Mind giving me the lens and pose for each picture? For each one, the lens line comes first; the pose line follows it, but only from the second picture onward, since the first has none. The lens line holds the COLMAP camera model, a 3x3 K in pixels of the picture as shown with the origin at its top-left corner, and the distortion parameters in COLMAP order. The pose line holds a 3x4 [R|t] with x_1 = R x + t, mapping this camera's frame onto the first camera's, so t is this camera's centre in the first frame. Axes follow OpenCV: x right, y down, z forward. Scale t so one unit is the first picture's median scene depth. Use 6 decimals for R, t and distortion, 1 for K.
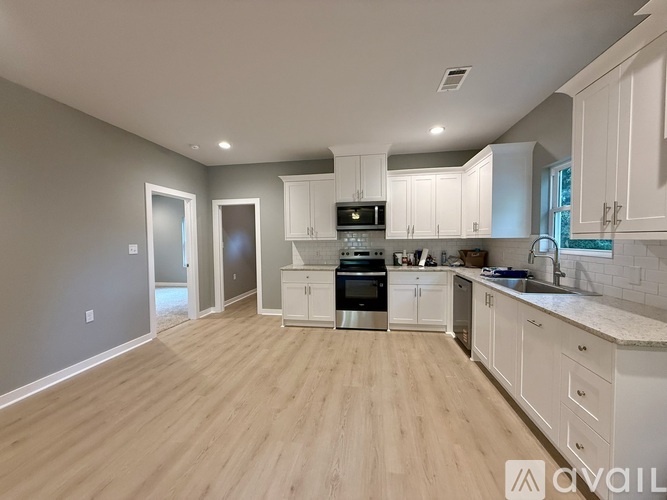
lens RADIAL K [[265.4, 0, 331.1], [0, 265.4, 248.7], [0, 0, 1]] dist [-0.000060, 0.000119]
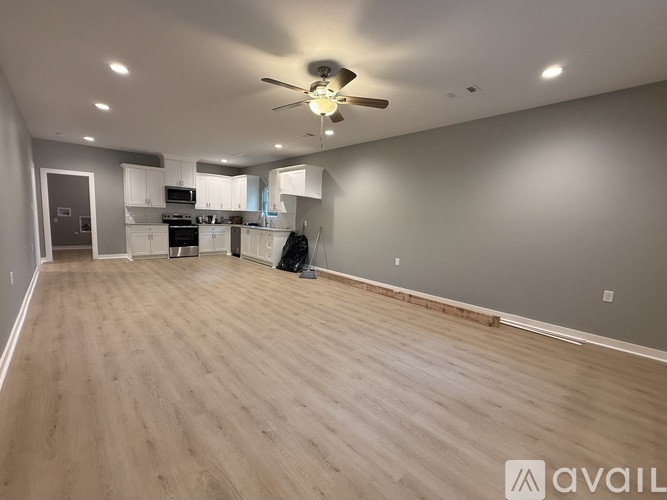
lens RADIAL K [[288.6, 0, 331.6], [0, 288.6, 251.2], [0, 0, 1]] dist [-0.000652, -0.000030]
pose [[0.613281, -0.059650, 0.787609, -0.994114], [-0.017653, 0.995860, 0.089168, 0.074825], [-0.789667, -0.068588, 0.609689, -1.231542]]
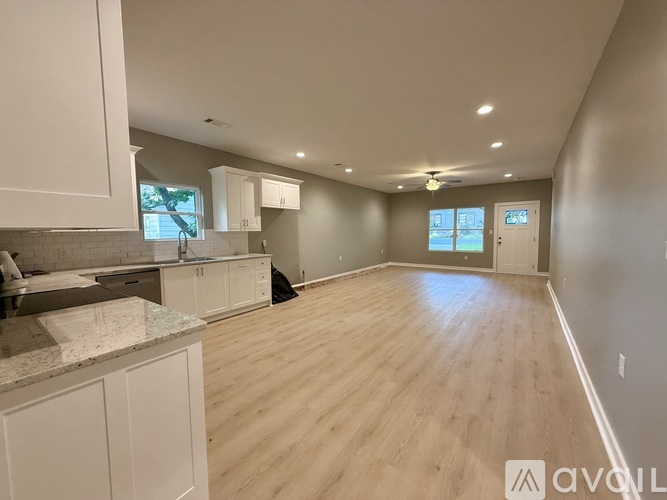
lens RADIAL K [[265.9, 0, 331.0], [0, 265.9, 248.8], [0, 0, 1]] dist [0.000609, -0.000060]
pose [[-0.890055, -0.010999, 0.455721, -0.546034], [0.036569, 0.994764, 0.095429, -0.038576], [-0.454384, 0.101602, -0.884993, 1.447395]]
